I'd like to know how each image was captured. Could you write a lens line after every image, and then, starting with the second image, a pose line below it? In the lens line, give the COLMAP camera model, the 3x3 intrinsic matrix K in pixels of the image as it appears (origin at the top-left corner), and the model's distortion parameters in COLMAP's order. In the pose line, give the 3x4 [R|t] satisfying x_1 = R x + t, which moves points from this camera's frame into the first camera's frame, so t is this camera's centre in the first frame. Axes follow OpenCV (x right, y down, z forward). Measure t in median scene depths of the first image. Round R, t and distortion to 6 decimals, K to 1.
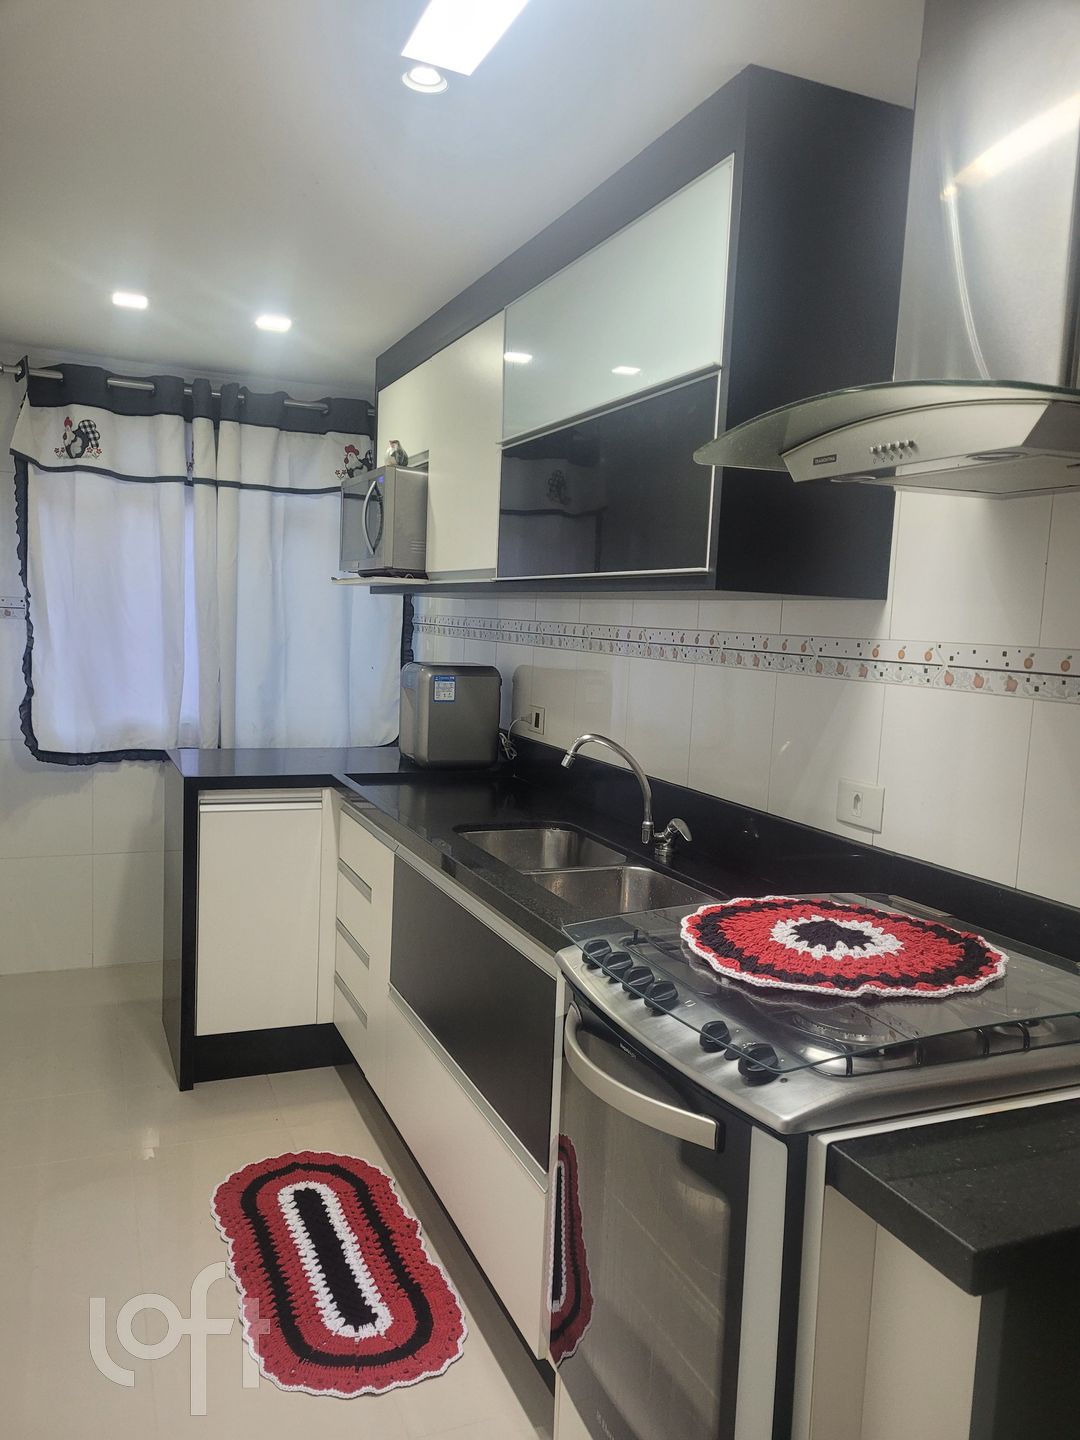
lens RADIAL K [[1099.3, 0, 545.8], [0, 1099.3, 732.9], [0, 0, 1]] dist [0.055225, -0.037209]
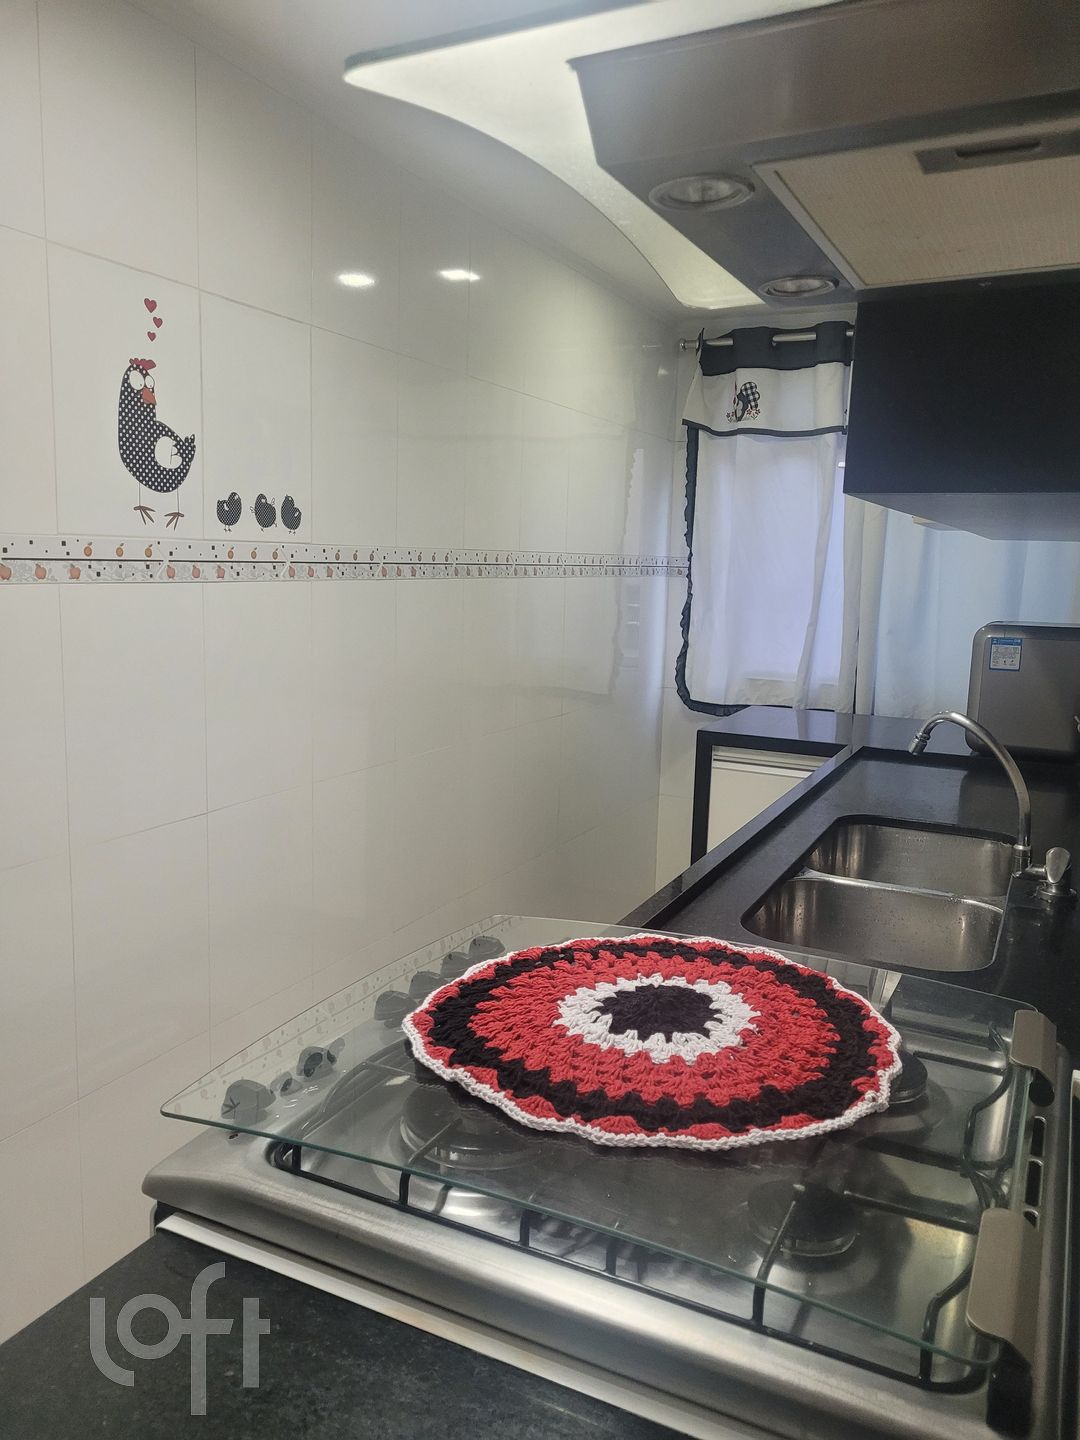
lens RADIAL K [[1099.3, 0, 546.6], [0, 1099.3, 718.2], [0, 0, 1]] dist [0.055225, -0.037209]
pose [[0.653246, 0.088963, -0.751901, 0.261817], [-0.082003, 0.995545, 0.046547, -0.004601], [0.752692, 0.031251, 0.657631, 0.197225]]
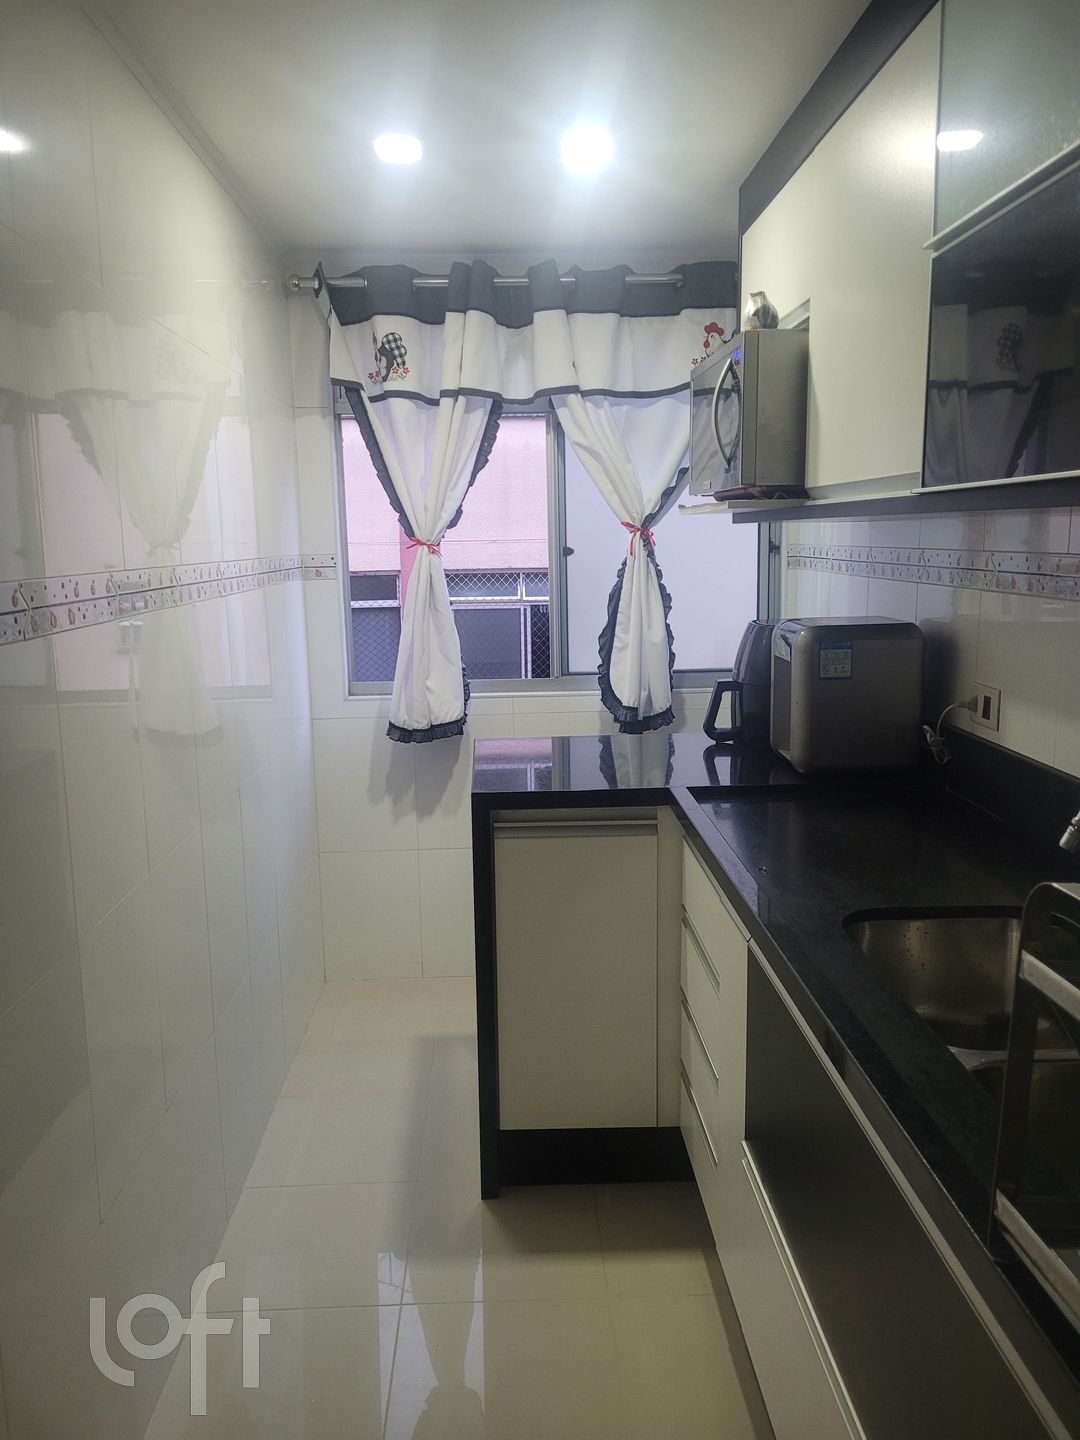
lens RADIAL K [[1099.3, 0, 518.5], [0, 1099.3, 712.6], [0, 0, 1]] dist [0.055225, -0.037209]
pose [[0.925453, 0.002177, -0.378857, -0.013717], [0.018184, 0.998576, 0.050157, -0.039896], [0.378427, -0.053307, 0.924095, 0.262400]]
